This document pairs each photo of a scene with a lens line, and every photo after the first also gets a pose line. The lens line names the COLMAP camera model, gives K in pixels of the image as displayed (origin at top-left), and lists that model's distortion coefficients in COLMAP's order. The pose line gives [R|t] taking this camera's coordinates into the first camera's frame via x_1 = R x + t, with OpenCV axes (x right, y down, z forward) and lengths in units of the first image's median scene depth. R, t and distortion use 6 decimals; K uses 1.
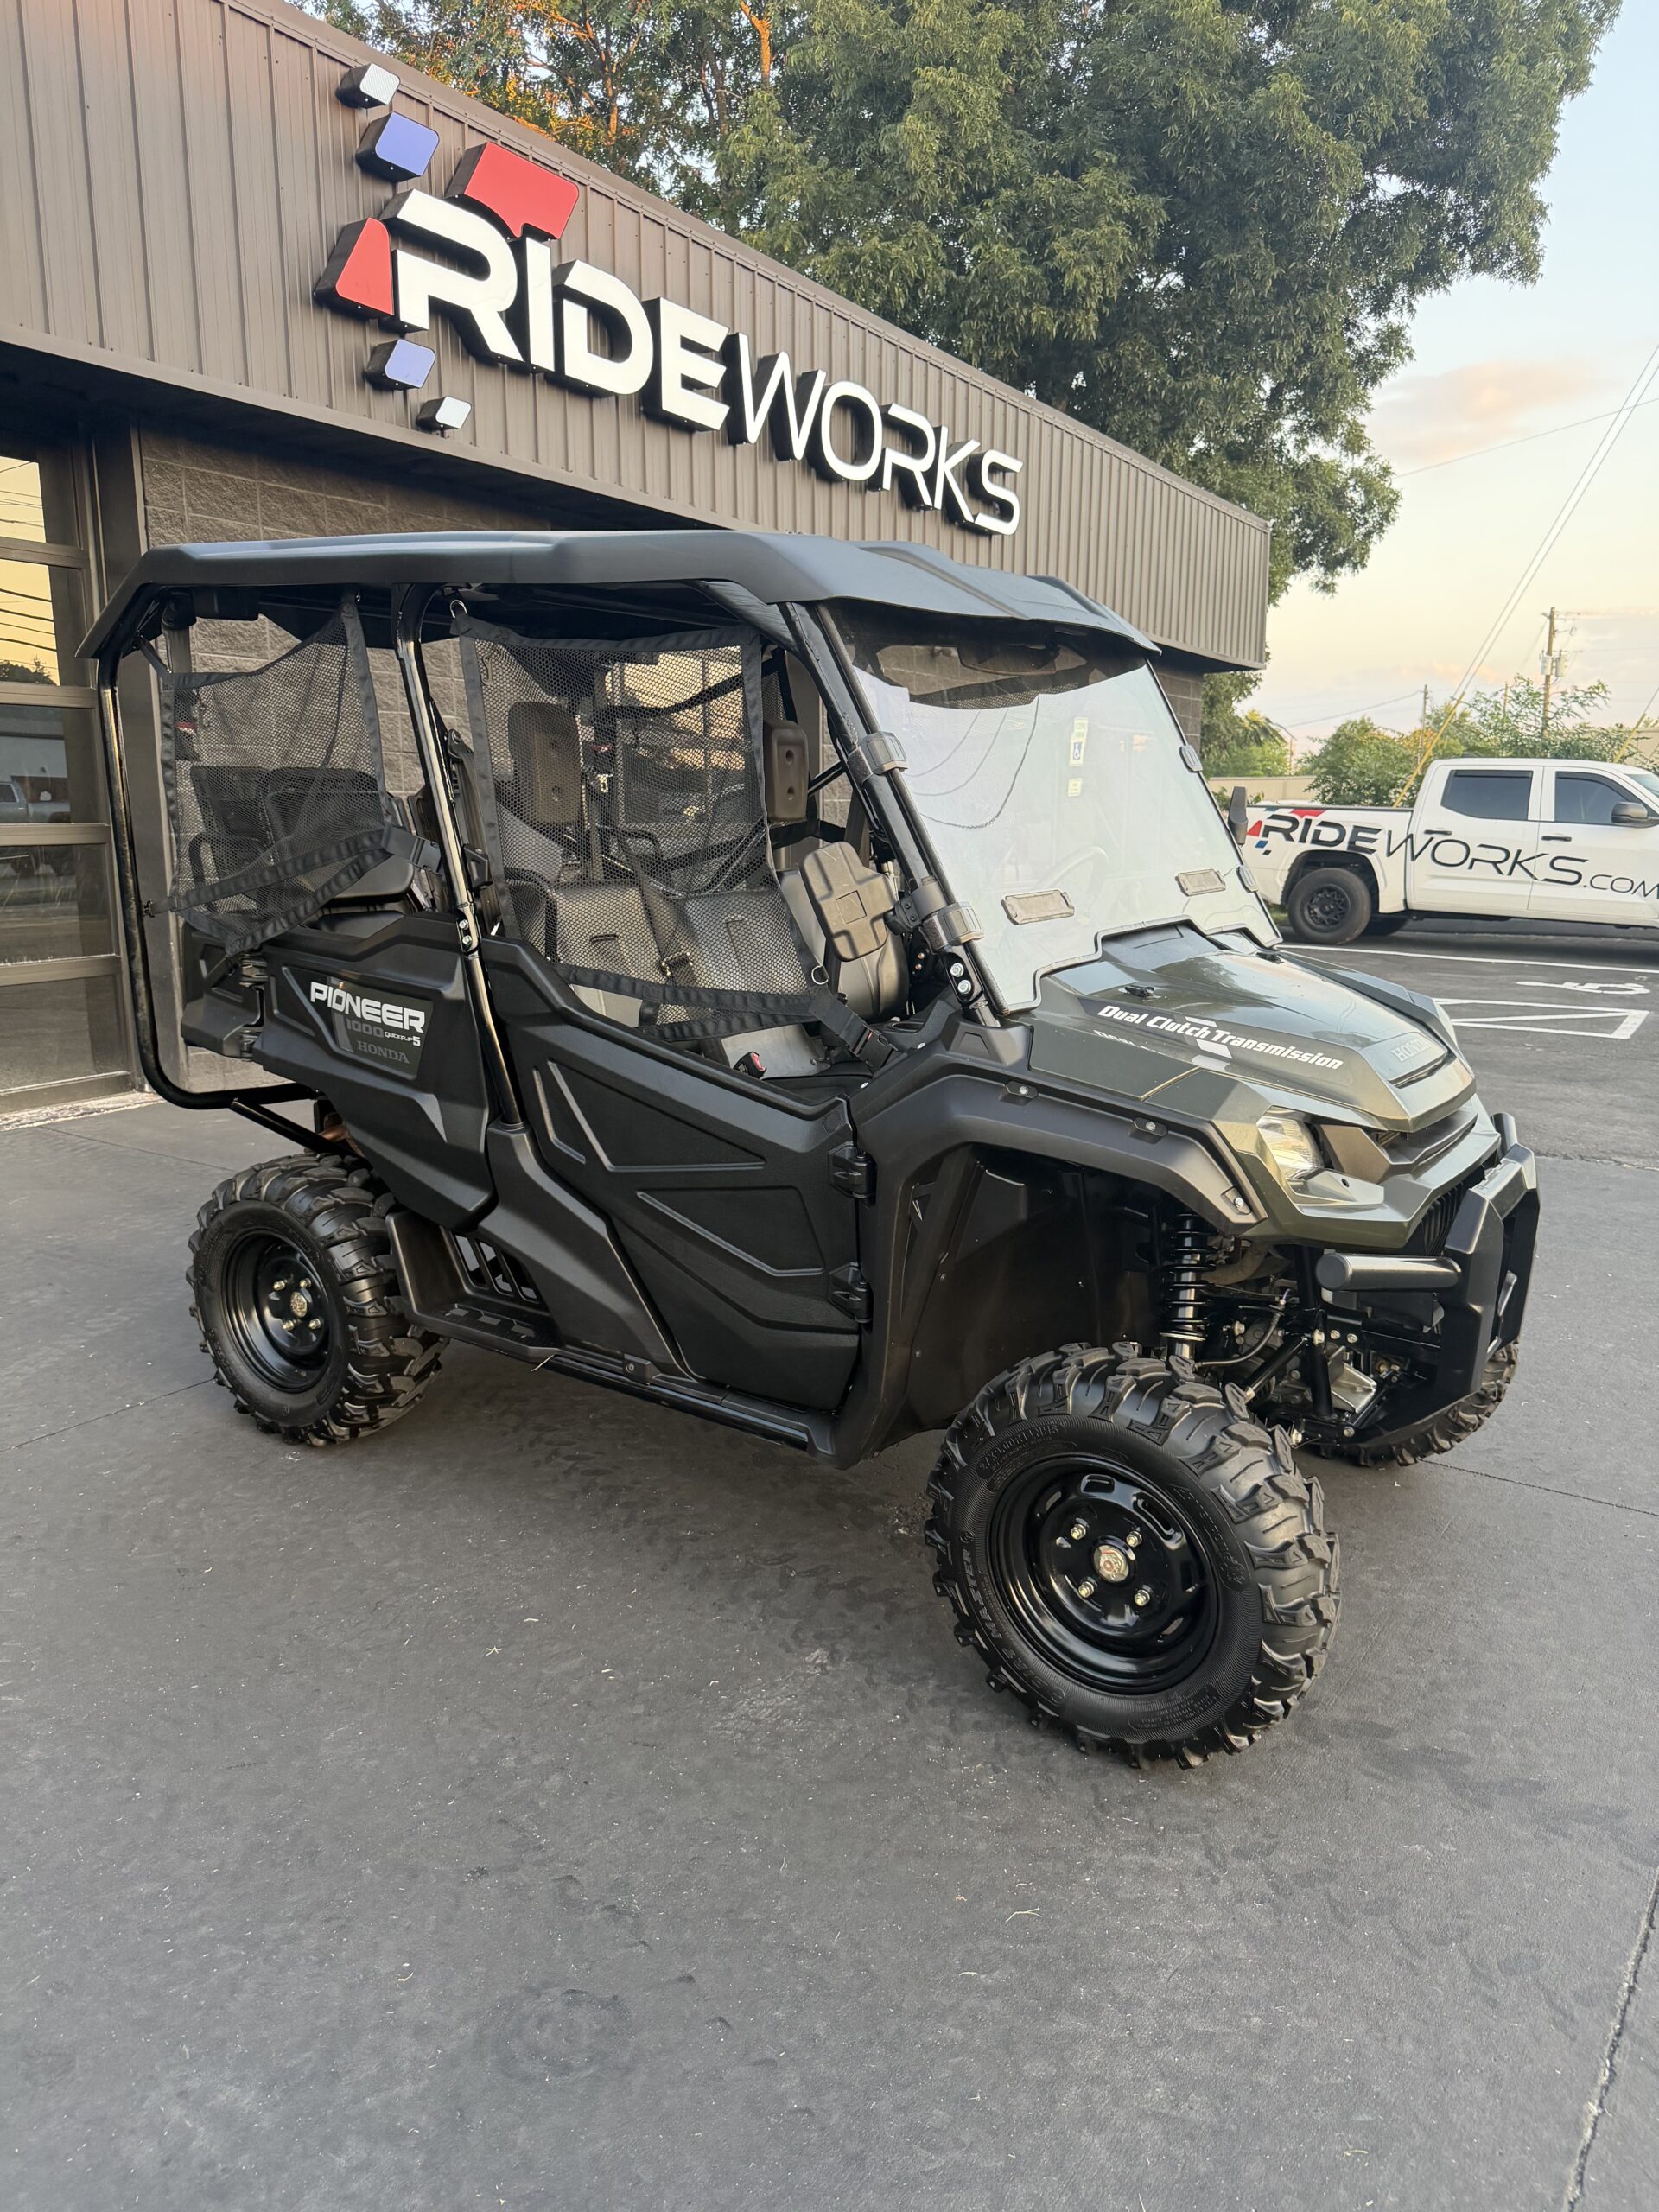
lens RADIAL K [[1563.6, 0, 821.6], [0, 1563.6, 1121.0], [0, 0, 1]] dist [0.011655, -0.021967]
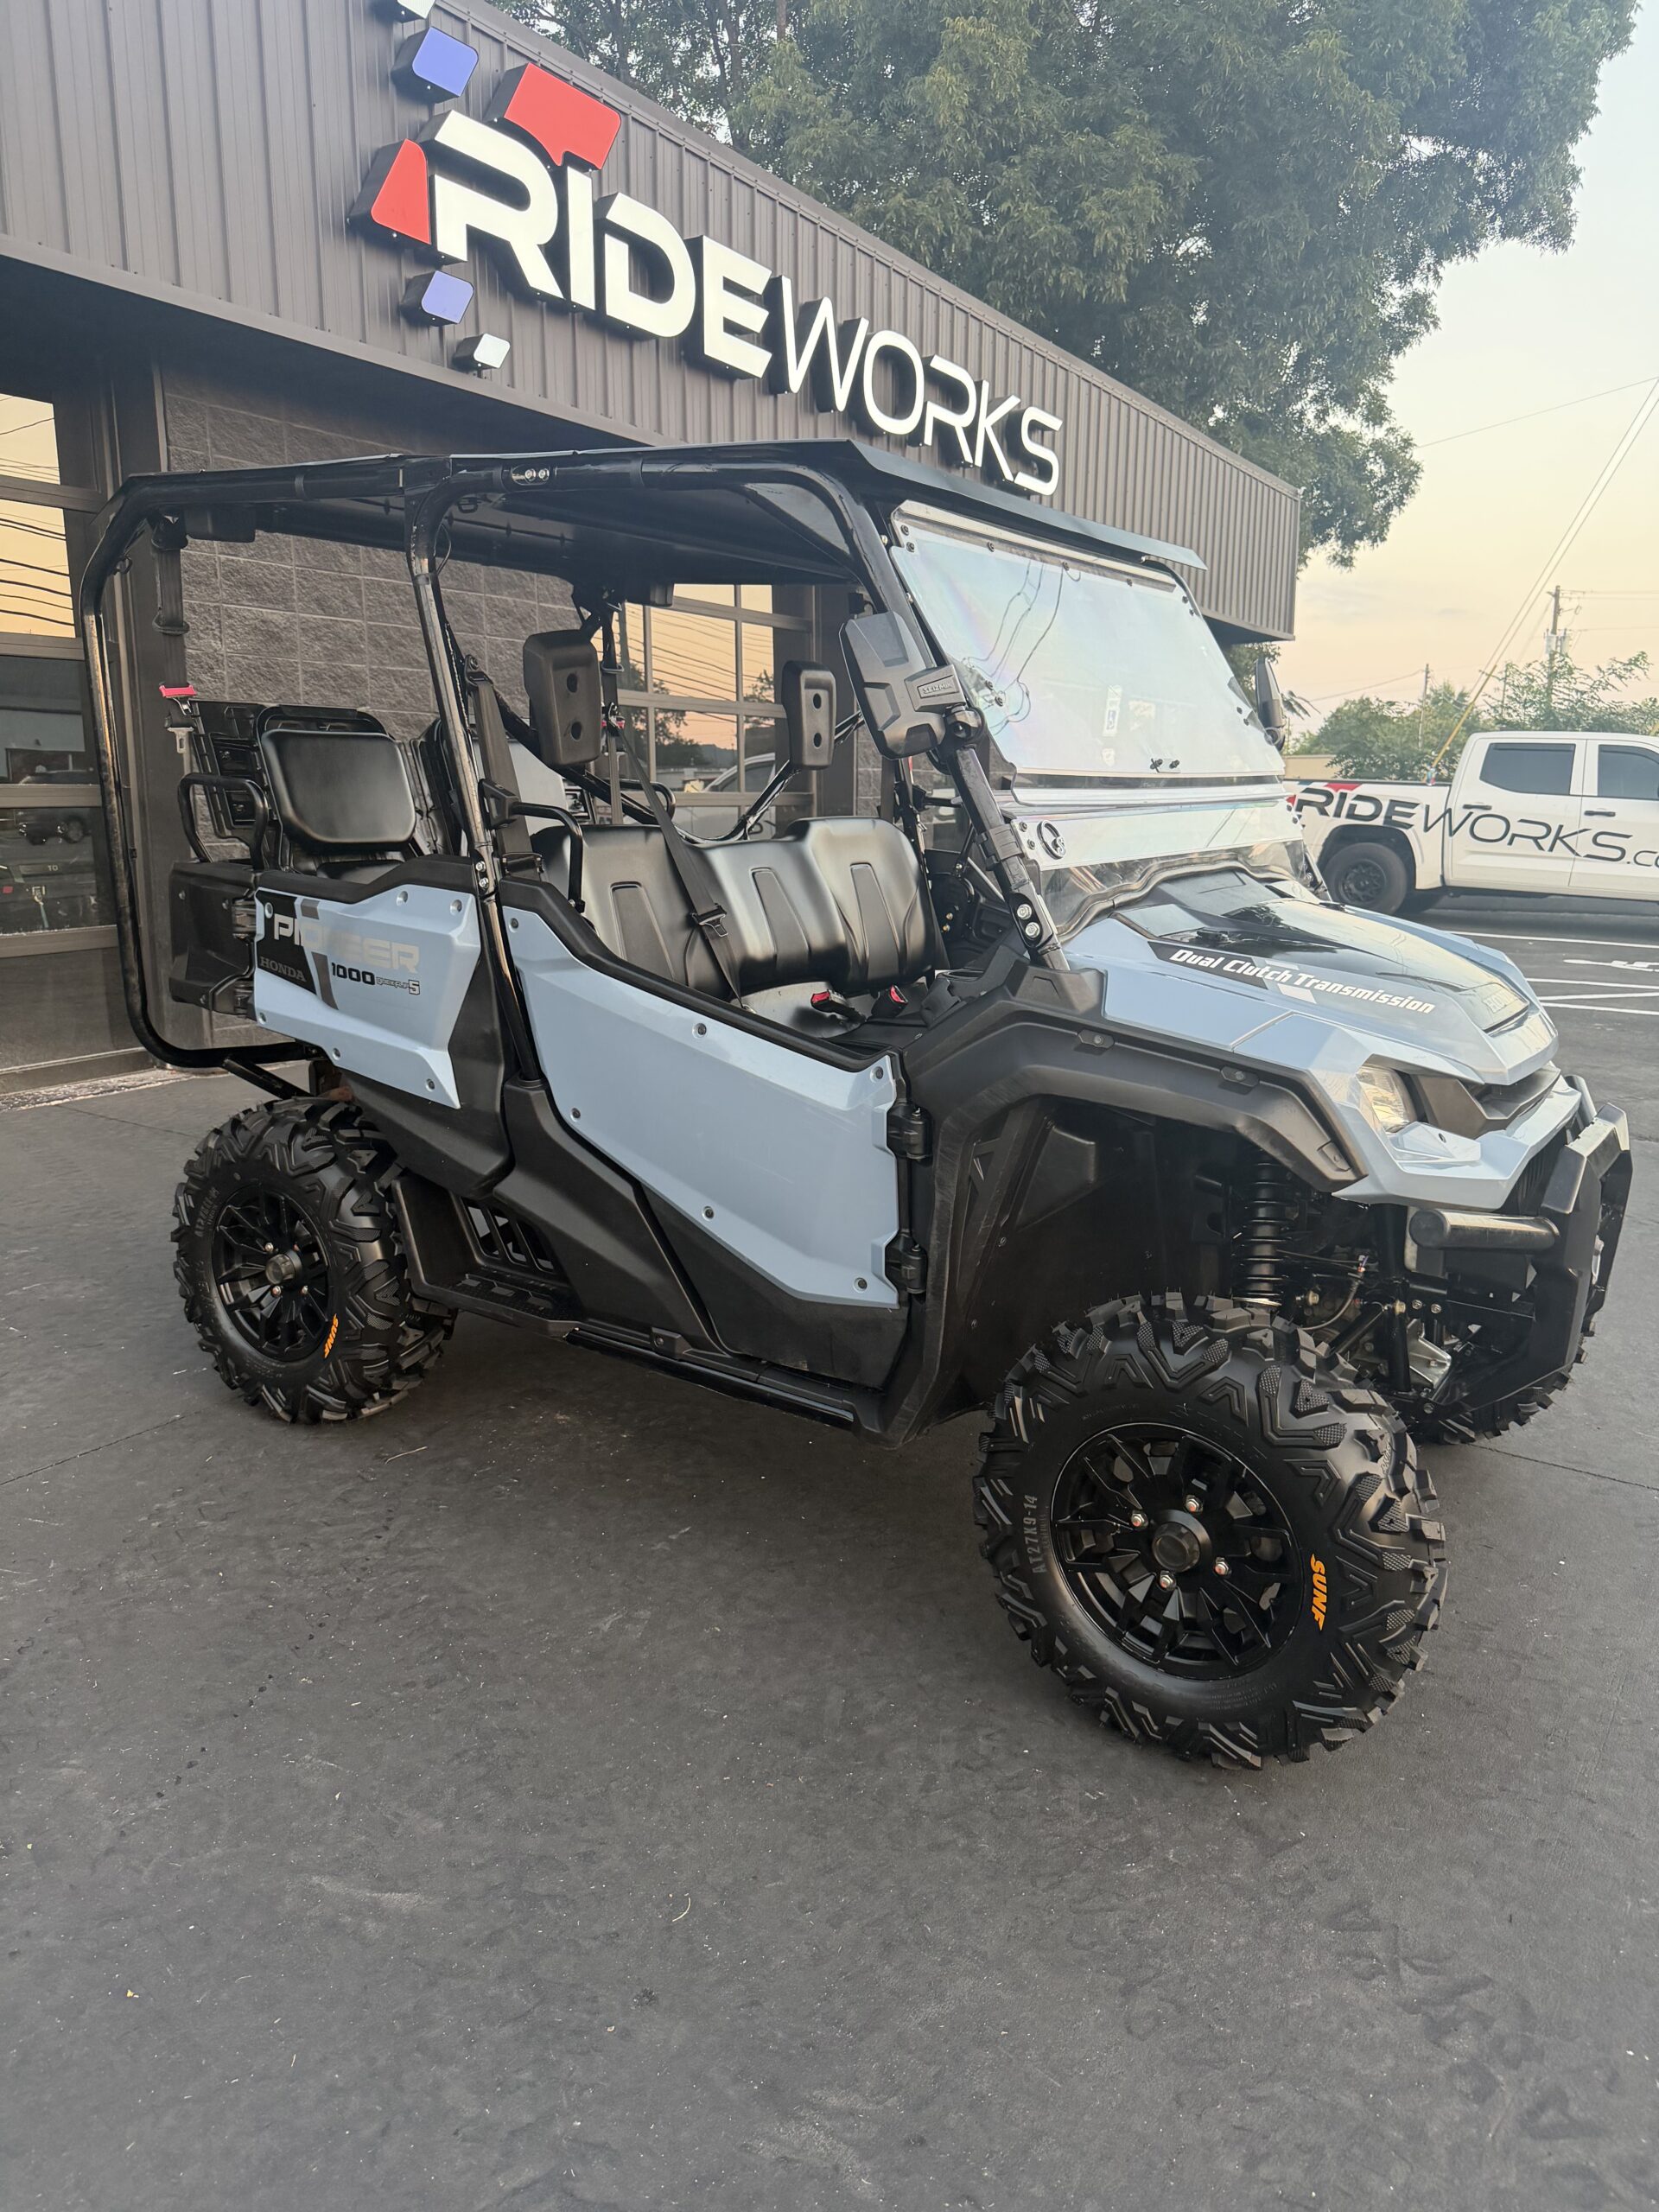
lens RADIAL K [[1563.6, 0, 825.2], [0, 1563.6, 1115.2], [0, 0, 1]] dist [0.011655, -0.021967]
pose [[0.999987, 0.002446, 0.004491, -0.029287], [-0.002485, 0.999958, 0.008771, 0.000669], [-0.004469, -0.008782, 0.999951, 0.039080]]
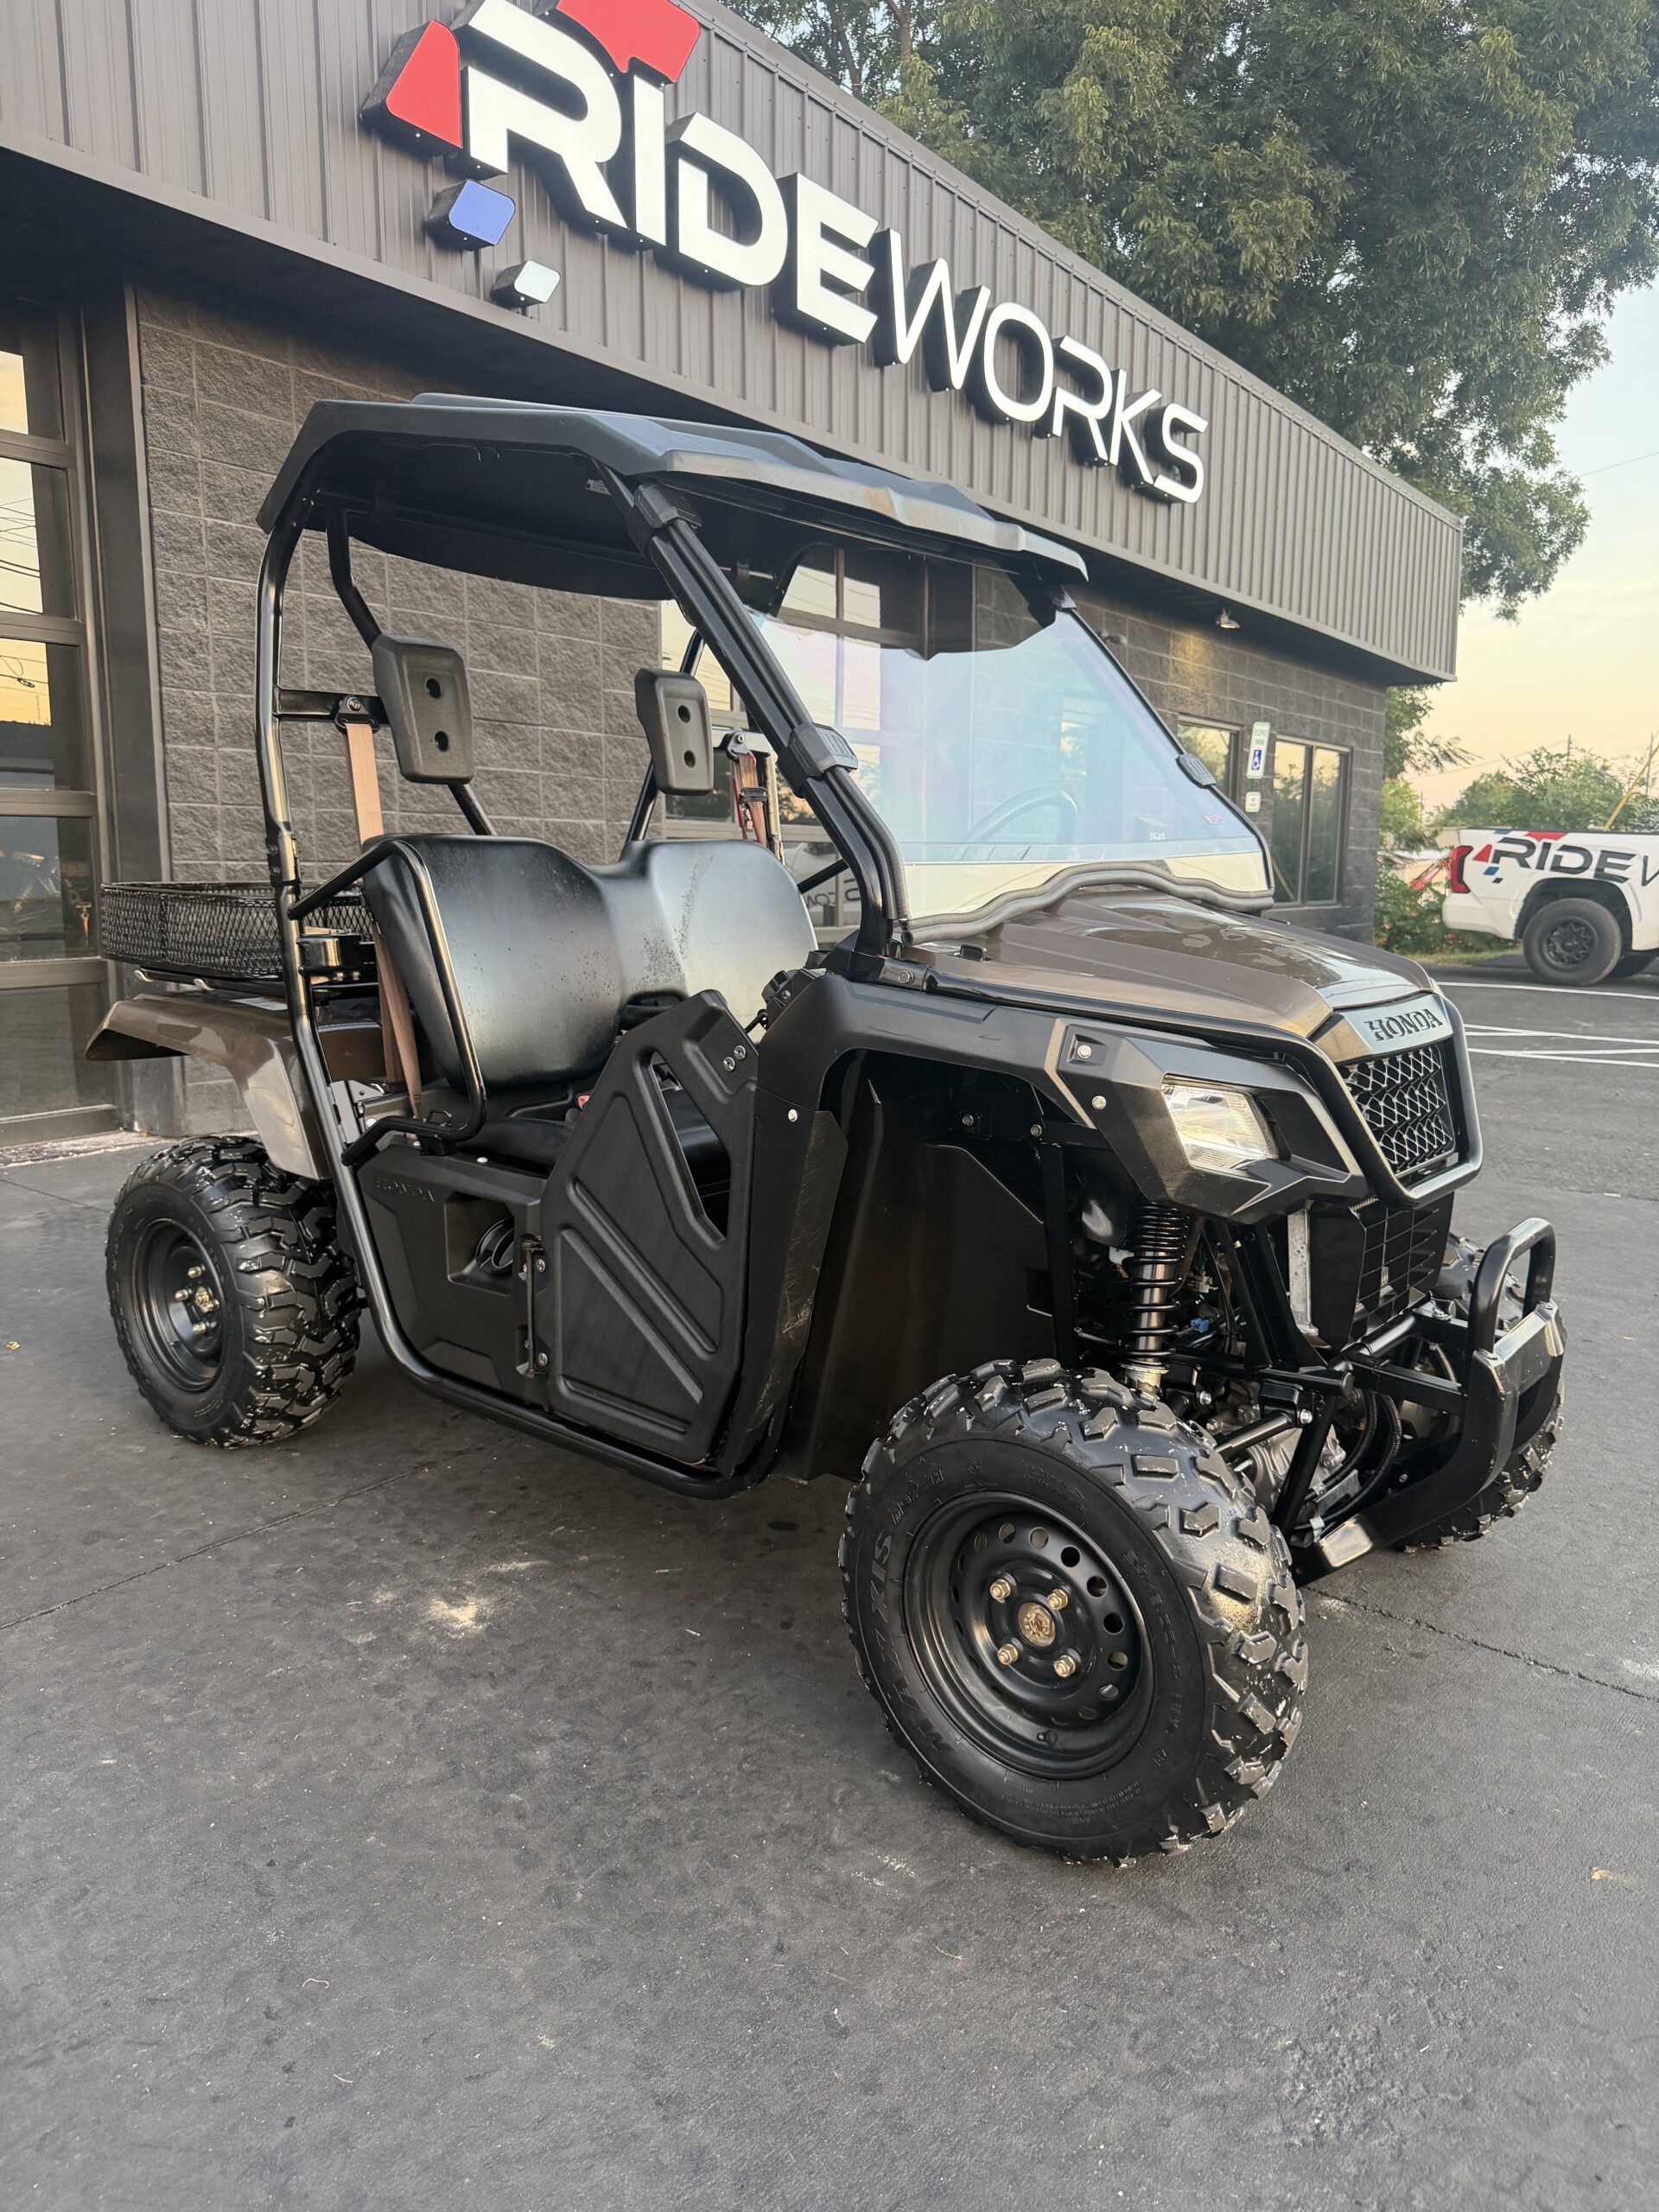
lens RADIAL K [[1563.6, 0, 832.5], [0, 1563.6, 1116.8], [0, 0, 1]] dist [0.011655, -0.021967]
pose [[0.997612, 0.015009, -0.067419, -0.020295], [-0.017472, 0.999196, -0.036097, -0.001982], [0.066823, 0.037188, 0.997072, 0.186827]]
